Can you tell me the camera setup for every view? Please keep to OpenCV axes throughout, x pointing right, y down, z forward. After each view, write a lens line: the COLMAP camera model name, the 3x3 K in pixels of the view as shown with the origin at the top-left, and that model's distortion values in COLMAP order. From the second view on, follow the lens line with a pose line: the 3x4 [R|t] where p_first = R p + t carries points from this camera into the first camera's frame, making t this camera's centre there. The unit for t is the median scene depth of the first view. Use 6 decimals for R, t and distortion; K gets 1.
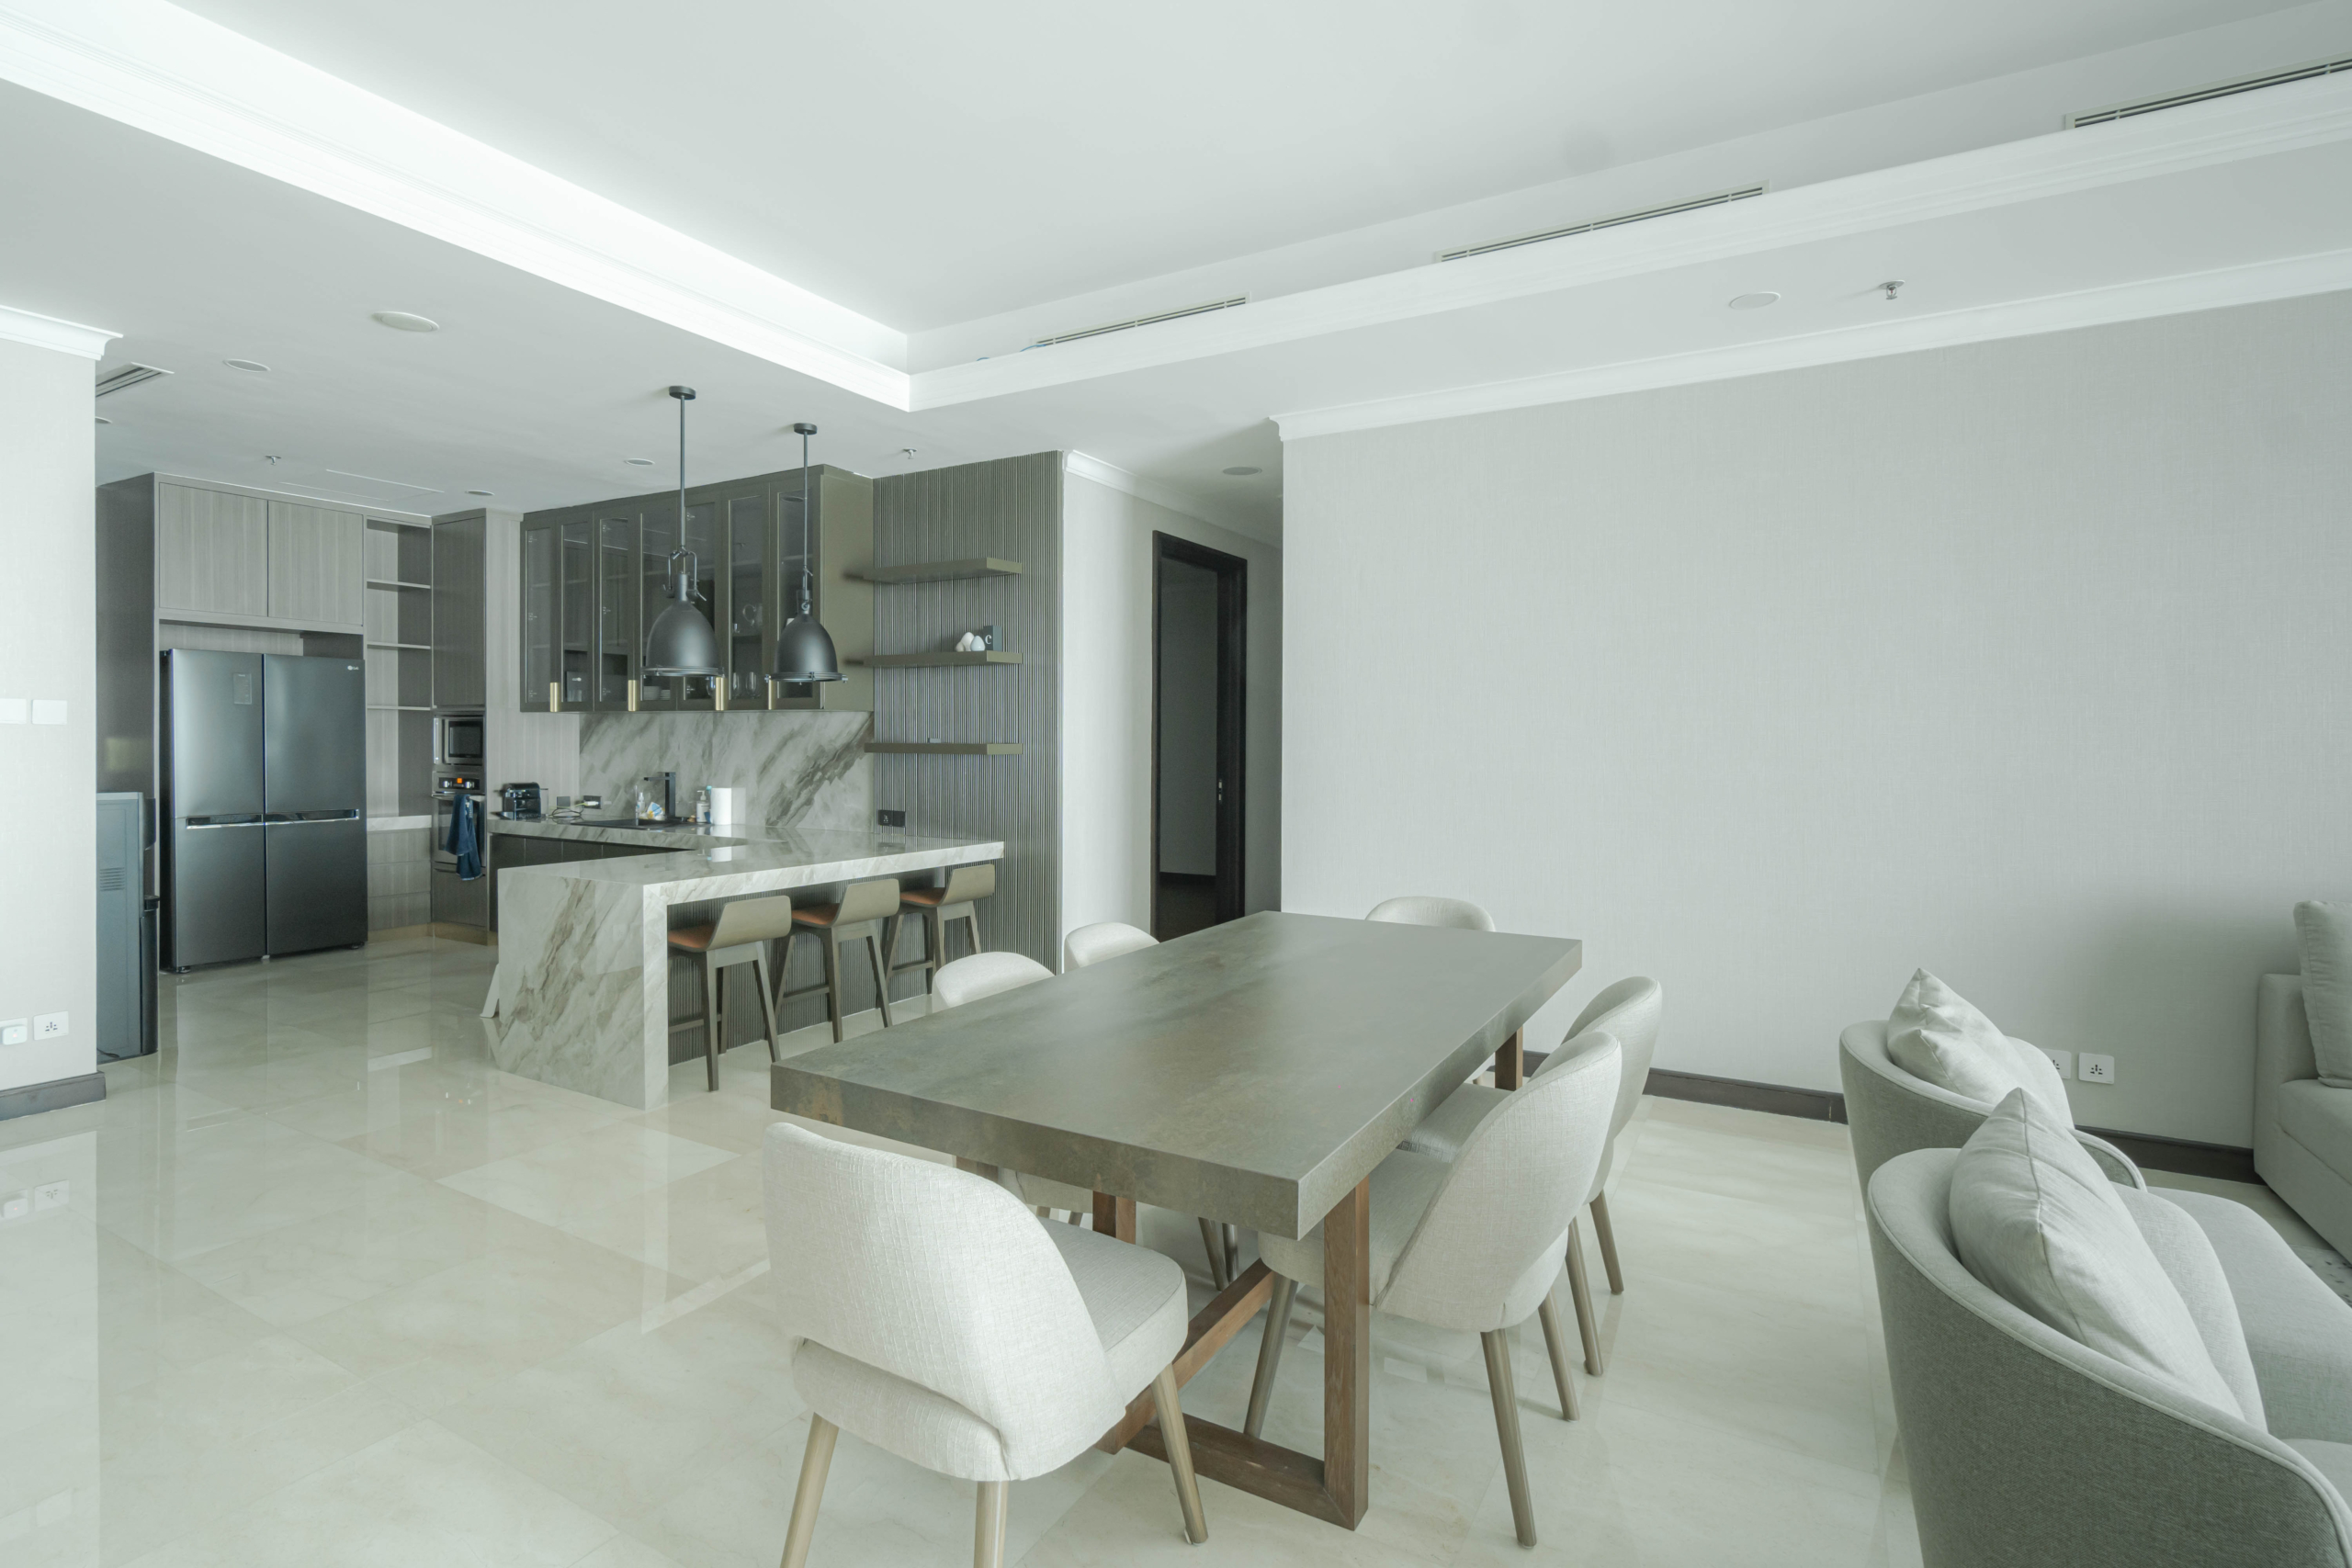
lens RADIAL K [[1067.5, 0, 1172.1], [0, 1067.5, 745.4], [0, 0, 1]] dist [-0.004620, -0.000188]
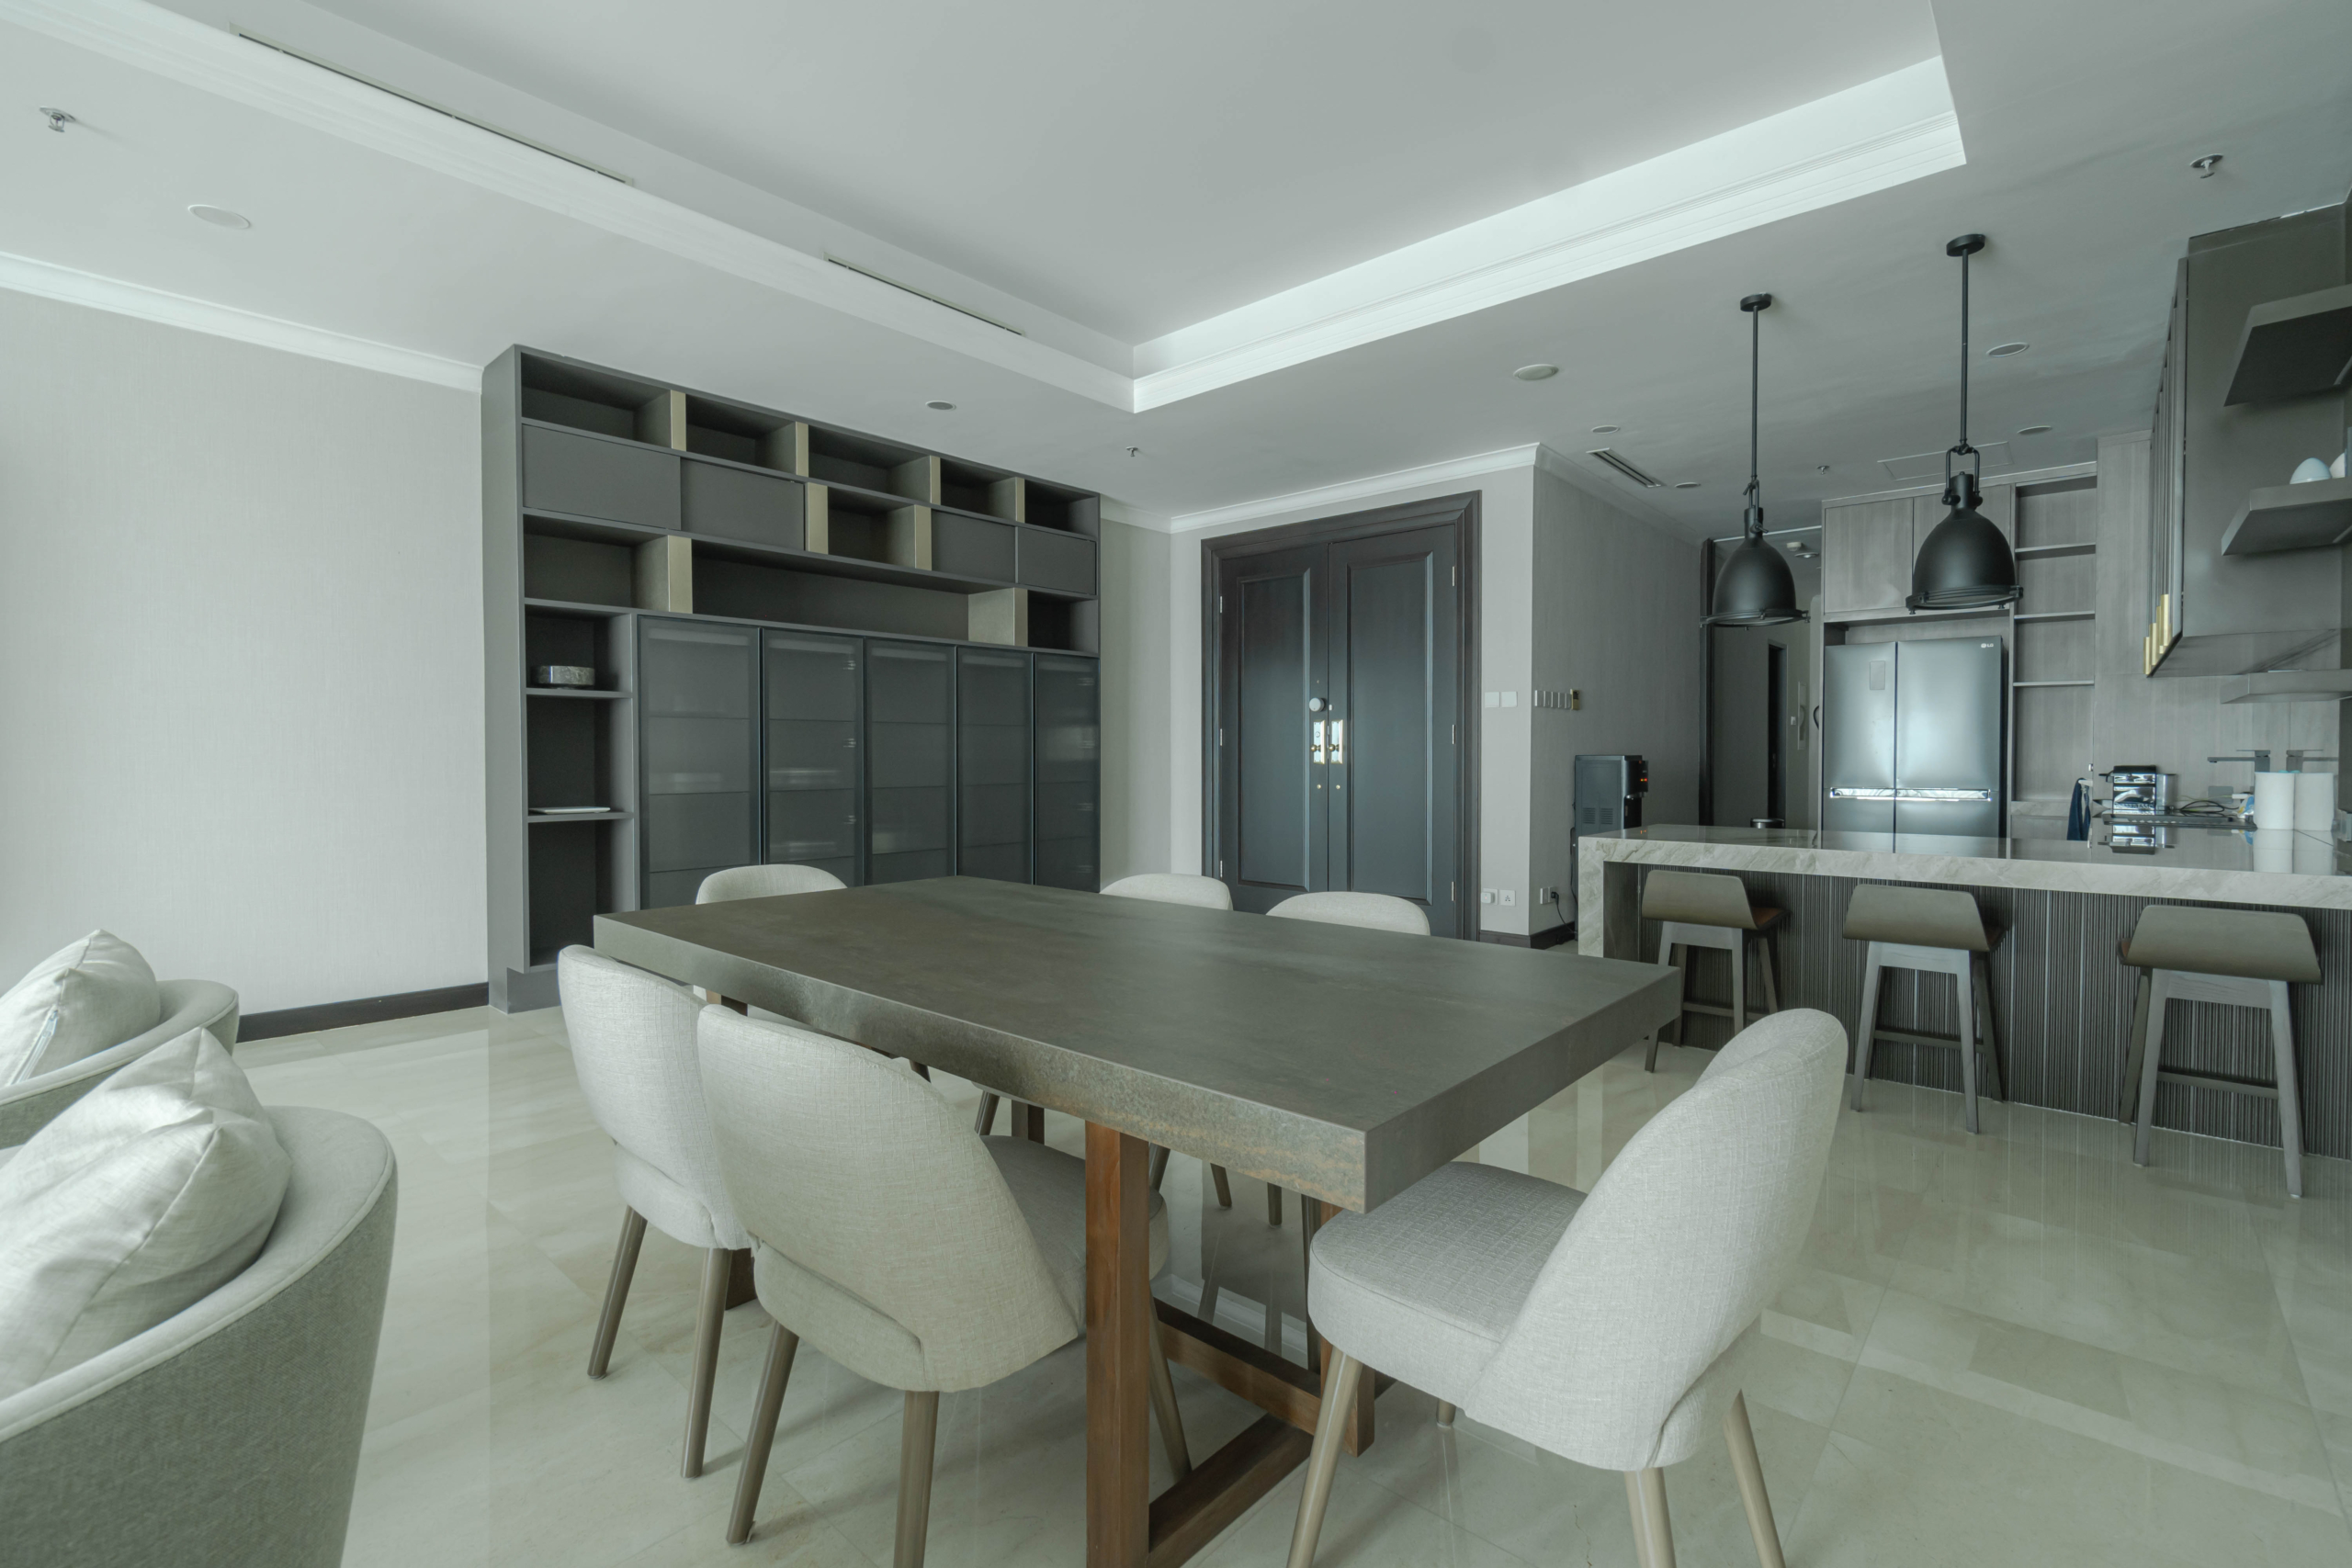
lens RADIAL K [[1067.5, 0, 1154.7], [0, 1067.5, 777.3], [0, 0, 1]] dist [-0.004620, -0.000188]
pose [[-0.224392, 0.016221, -0.974364, 0.409780], [-0.003028, 0.999845, 0.017342, 0.038411], [0.974494, 0.006842, -0.224308, 0.565143]]
